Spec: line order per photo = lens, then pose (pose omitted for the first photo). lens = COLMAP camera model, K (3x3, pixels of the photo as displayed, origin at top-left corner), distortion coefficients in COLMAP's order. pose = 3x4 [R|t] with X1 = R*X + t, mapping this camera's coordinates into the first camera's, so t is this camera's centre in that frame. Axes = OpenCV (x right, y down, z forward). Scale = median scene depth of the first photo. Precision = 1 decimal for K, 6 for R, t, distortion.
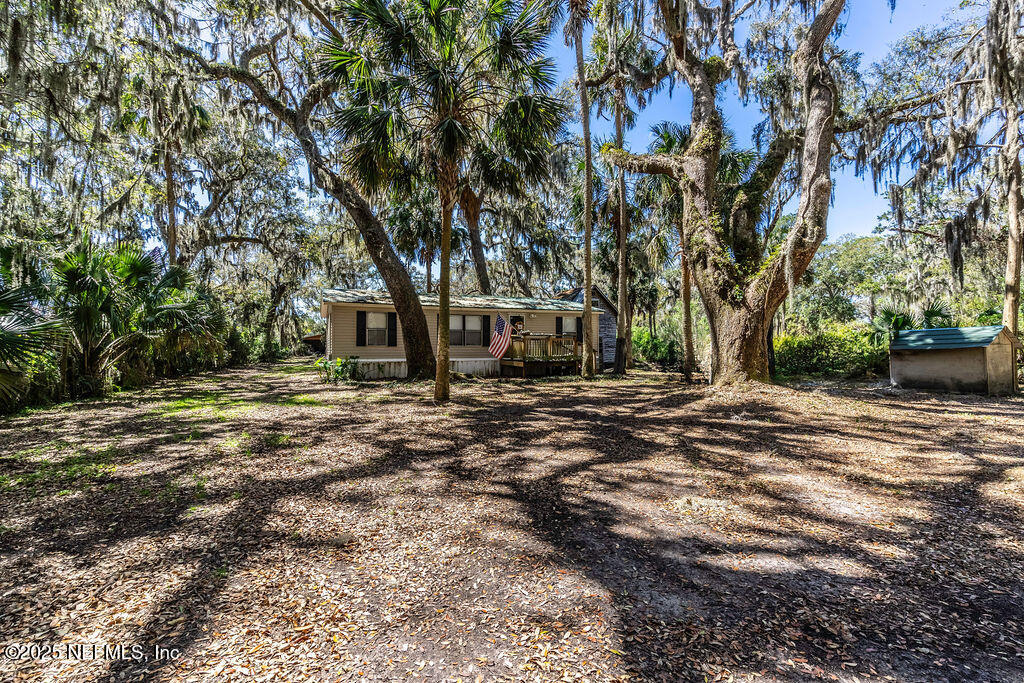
lens RADIAL K [[458.0, 0, 514.9], [0, 458.0, 341.8], [0, 0, 1]] dist [0.030048, -0.003472]
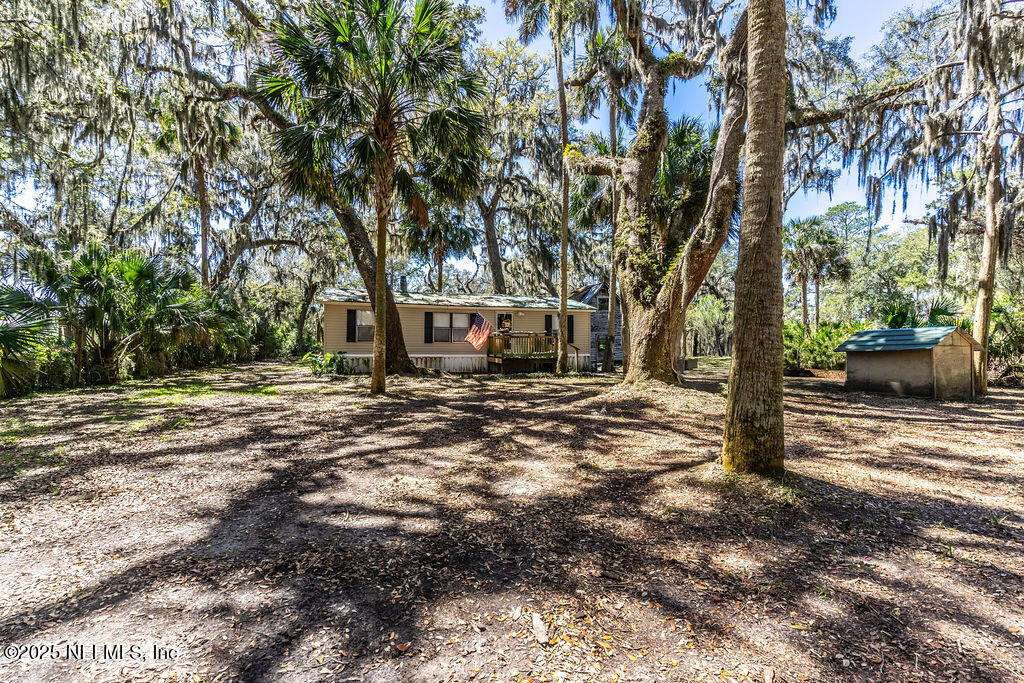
lens RADIAL K [[458.0, 0, 506.0], [0, 458.0, 342.8], [0, 0, 1]] dist [0.030048, -0.003472]
pose [[0.993403, 0.008513, -0.114362, 0.176248], [-0.007416, 0.999922, 0.010015, -0.002782], [0.114438, -0.009101, 0.993389, -0.029645]]
